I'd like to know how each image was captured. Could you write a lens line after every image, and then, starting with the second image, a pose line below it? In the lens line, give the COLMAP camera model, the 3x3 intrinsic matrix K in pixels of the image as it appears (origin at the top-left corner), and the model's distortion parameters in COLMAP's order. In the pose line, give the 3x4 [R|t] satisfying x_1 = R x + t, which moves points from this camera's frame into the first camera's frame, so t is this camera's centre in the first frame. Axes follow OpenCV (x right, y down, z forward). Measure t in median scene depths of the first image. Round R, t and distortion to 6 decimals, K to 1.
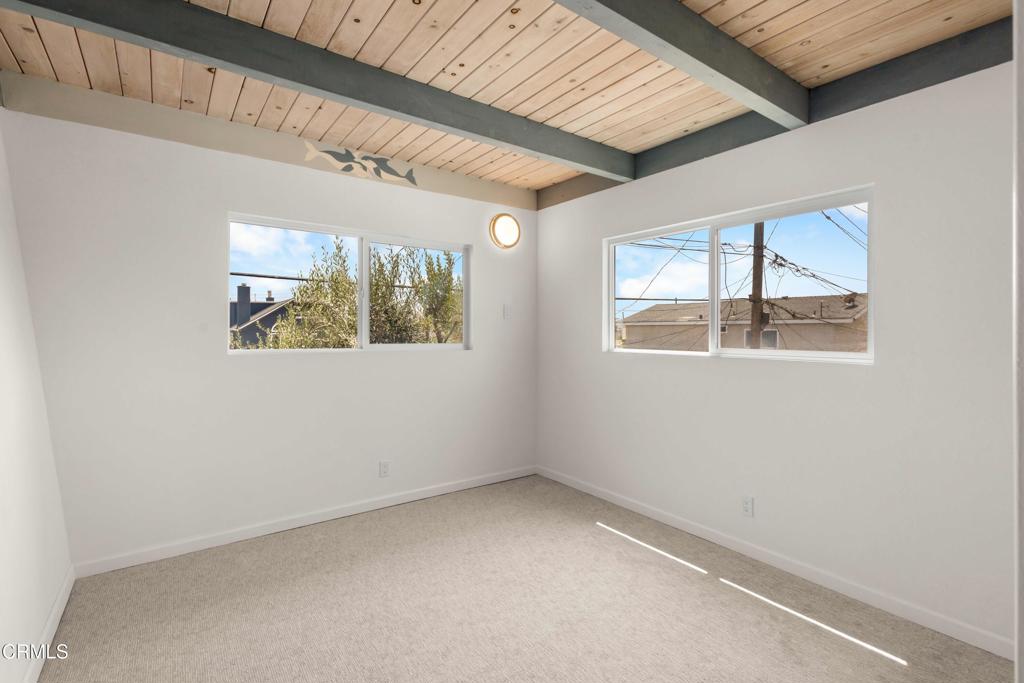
lens RADIAL K [[474.6, 0, 509.9], [0, 474.6, 332.7], [0, 0, 1]] dist [0.009052, -0.000873]
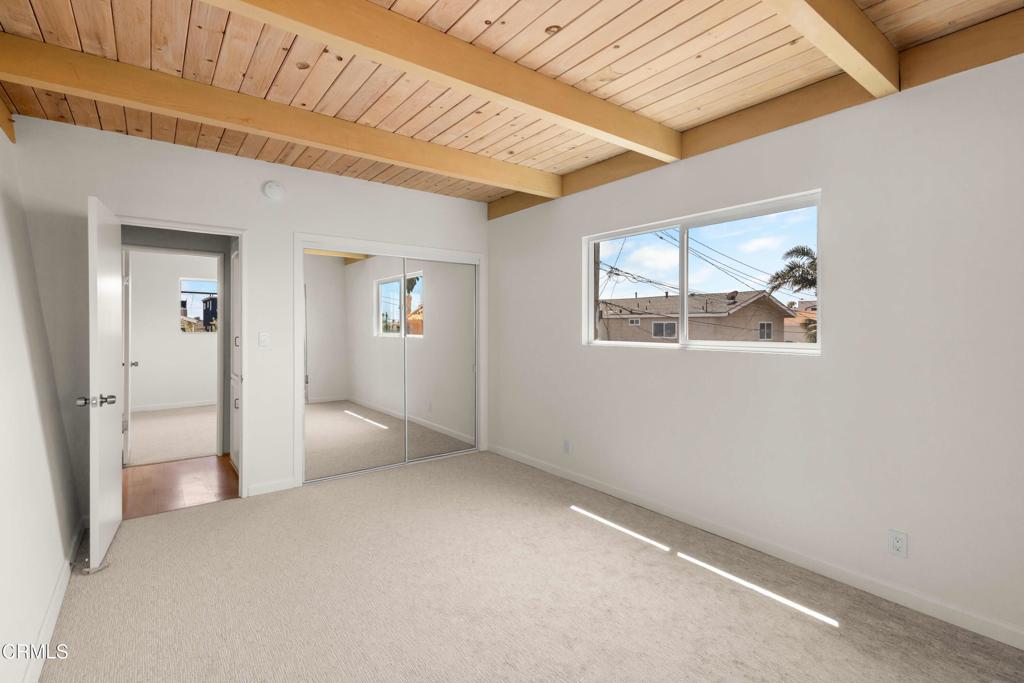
lens RADIAL K [[470.8, 0, 510.0], [0, 470.8, 322.4], [0, 0, 1]] dist [0.001603, -0.000066]
pose [[0.999988, -0.002639, -0.004037, 0.055903], [0.002608, 0.999966, -0.007773, 0.000785], [0.004058, 0.007762, 0.999962, -0.069291]]
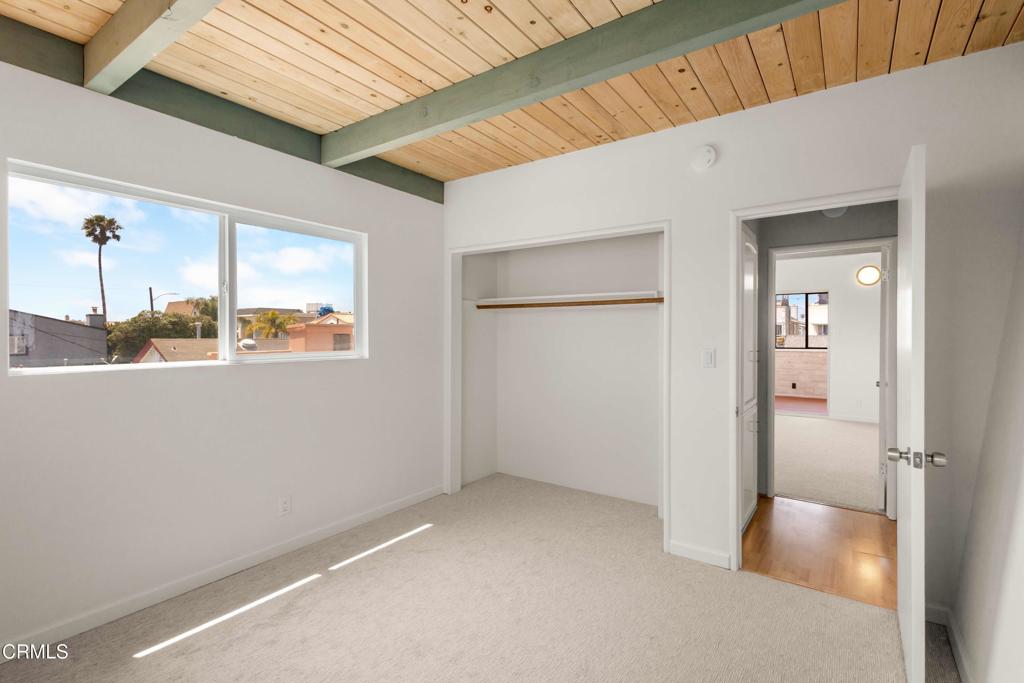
lens RADIAL K [[483.8, 0, 509.5], [0, 483.8, 333.8], [0, 0, 1]] dist [0.010935, 0.000556]
pose [[-0.316596, -0.004224, 0.948551, -0.739288], [0.002186, 0.999984, 0.005182, -0.011295], [-0.948558, 0.003714, -0.316581, 0.996988]]
